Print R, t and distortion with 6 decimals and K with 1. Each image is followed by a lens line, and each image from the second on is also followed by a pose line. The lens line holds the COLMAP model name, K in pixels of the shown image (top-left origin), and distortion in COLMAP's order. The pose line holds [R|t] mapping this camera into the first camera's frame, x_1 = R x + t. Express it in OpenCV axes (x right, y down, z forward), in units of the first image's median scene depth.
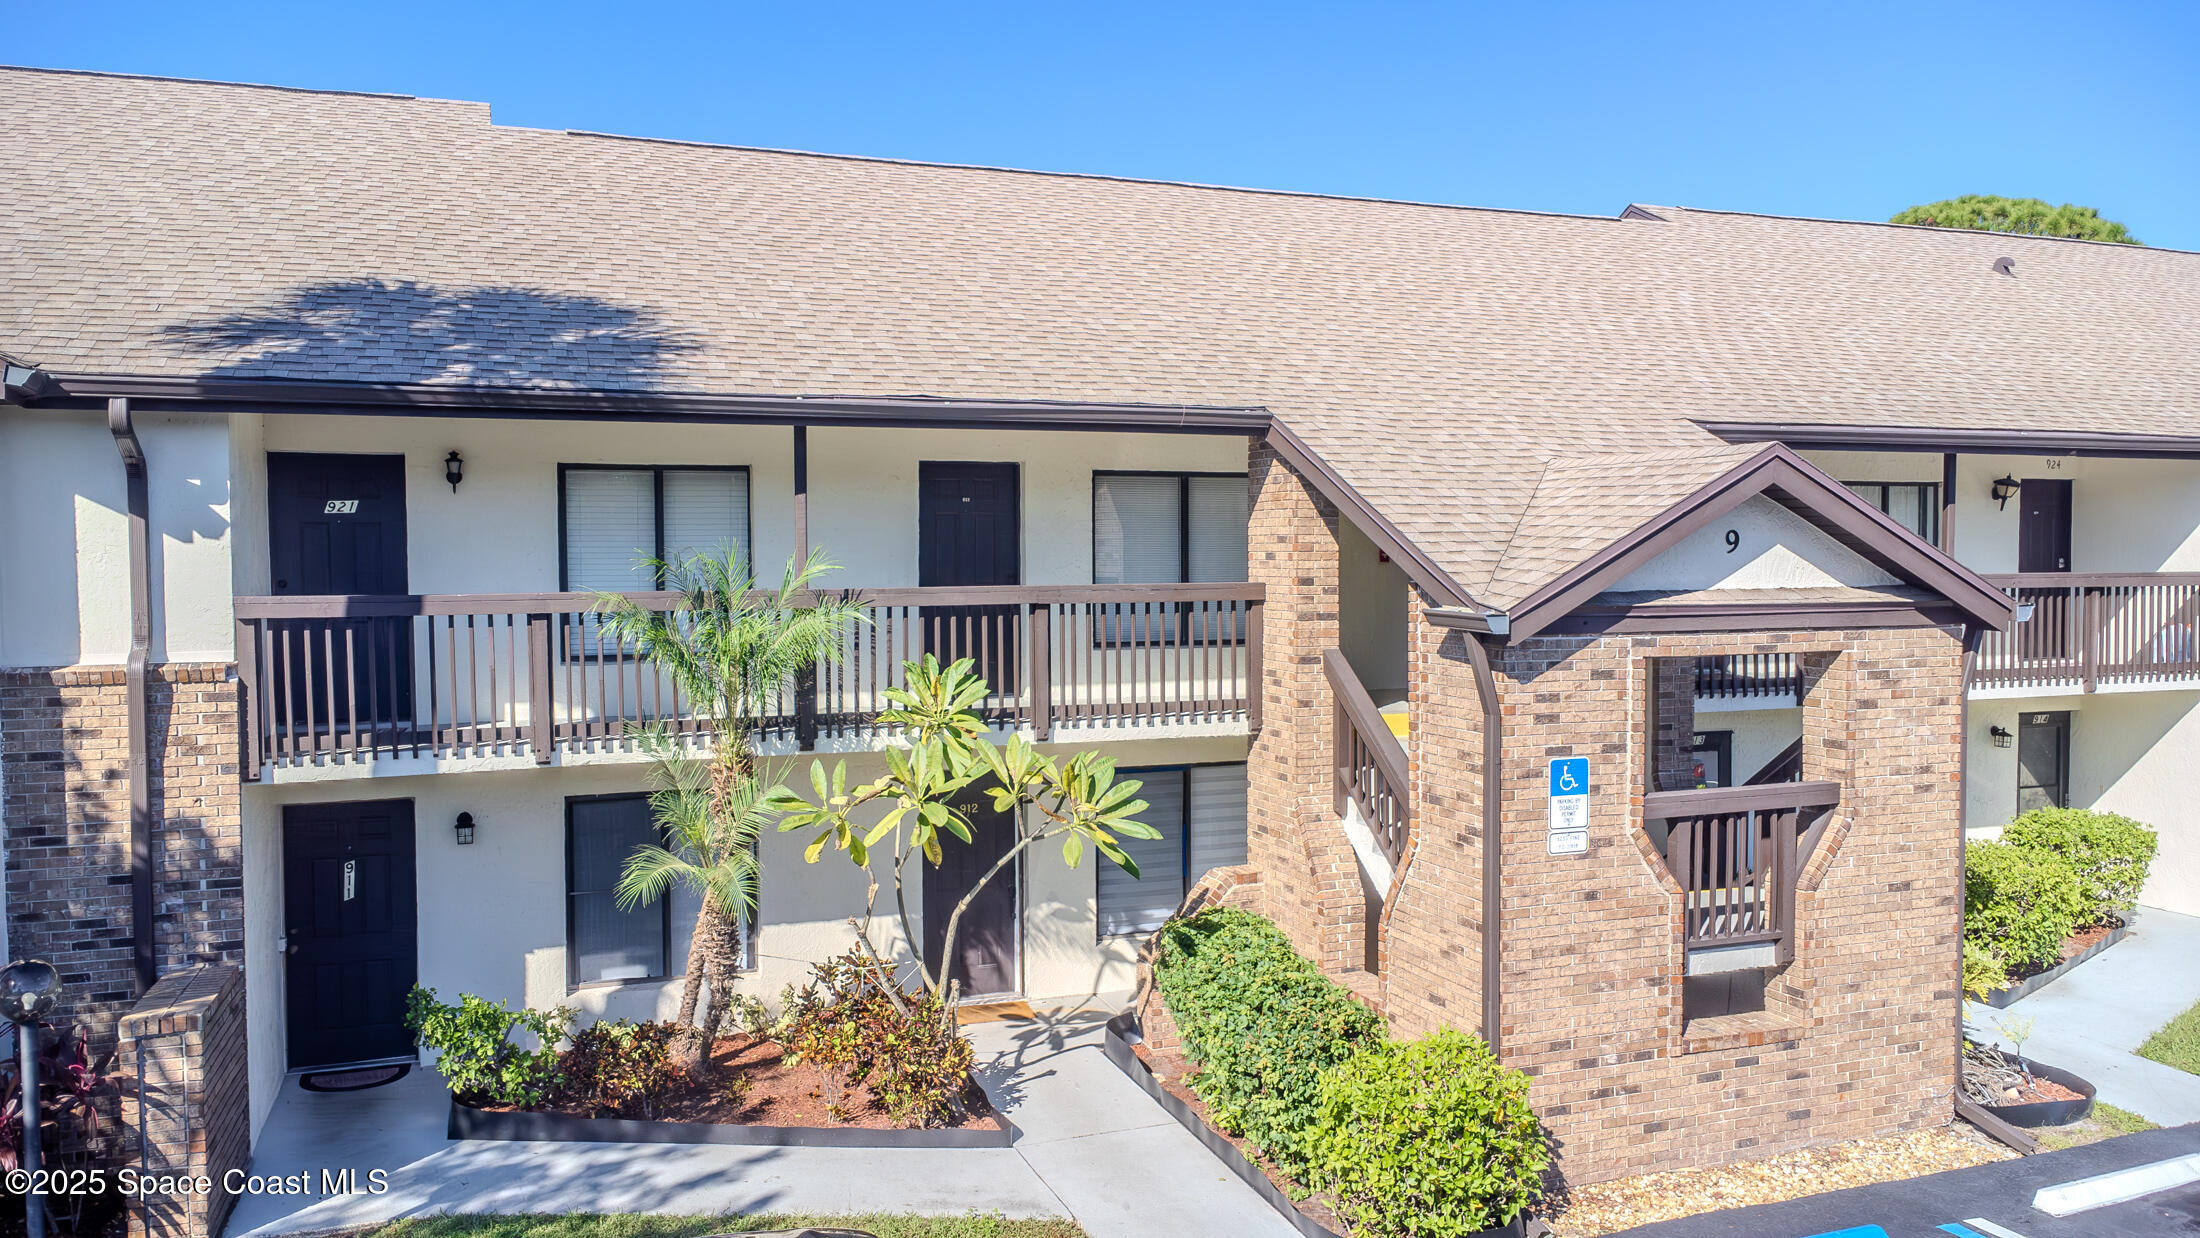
lens RADIAL K [[1624.4, 0, 1094.9], [0, 1624.4, 622.6], [0, 0, 1]] dist [0.003389, -0.002754]
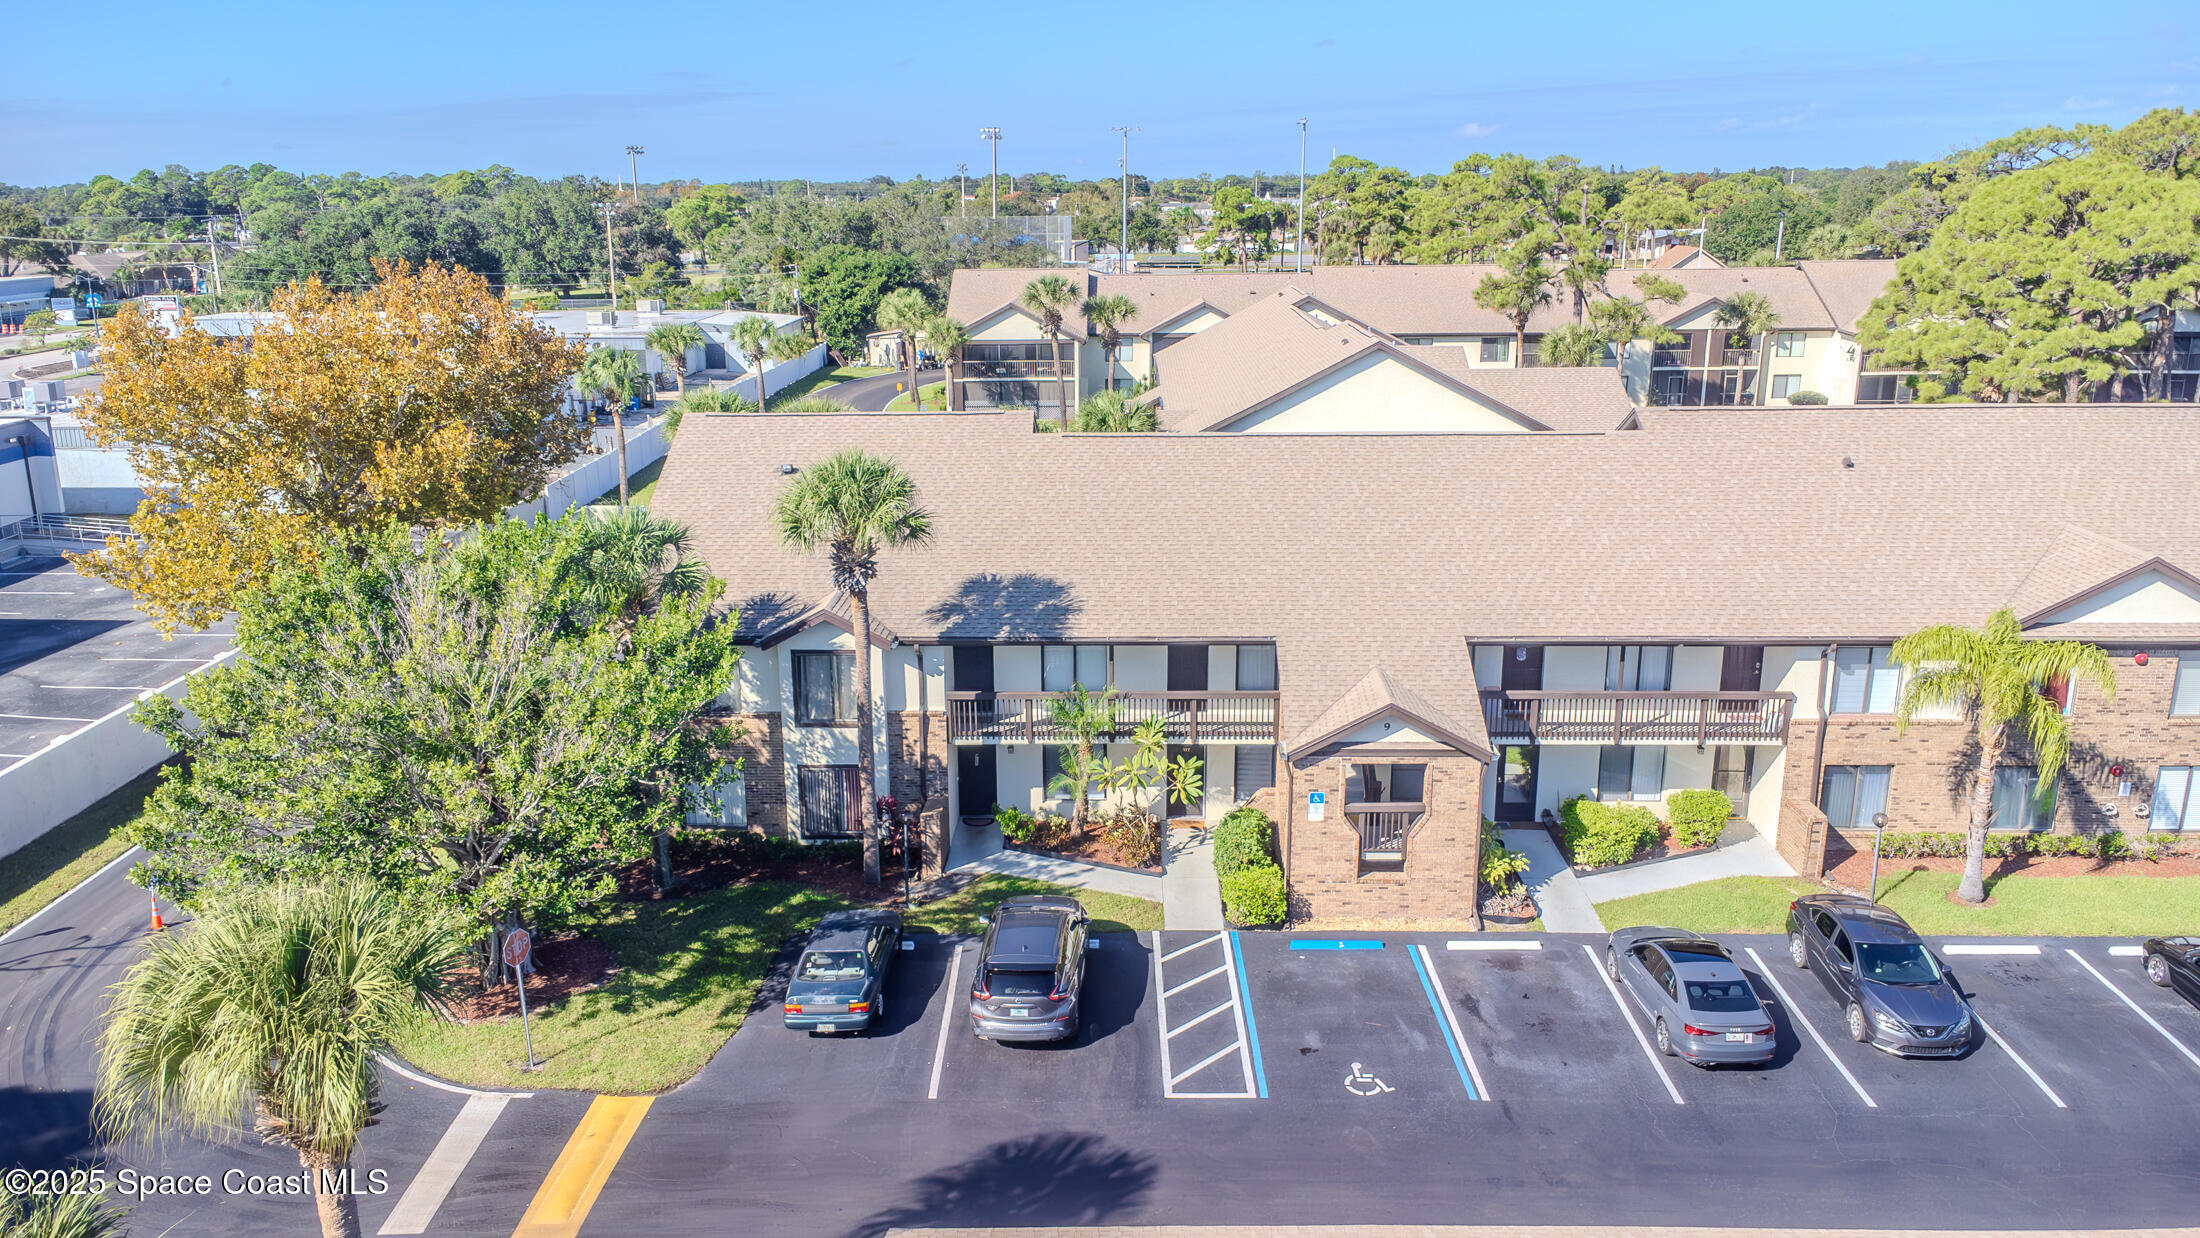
lens RADIAL K [[1624.4, 0, 1101.9], [0, 1624.4, 620.4], [0, 0, 1]] dist [0.003389, -0.002754]
pose [[0.932624, 0.097177, -0.347519, 0.929571], [-0.017600, 0.974160, 0.225174, -0.918777], [0.360420, -0.203886, 0.910235, -1.917361]]
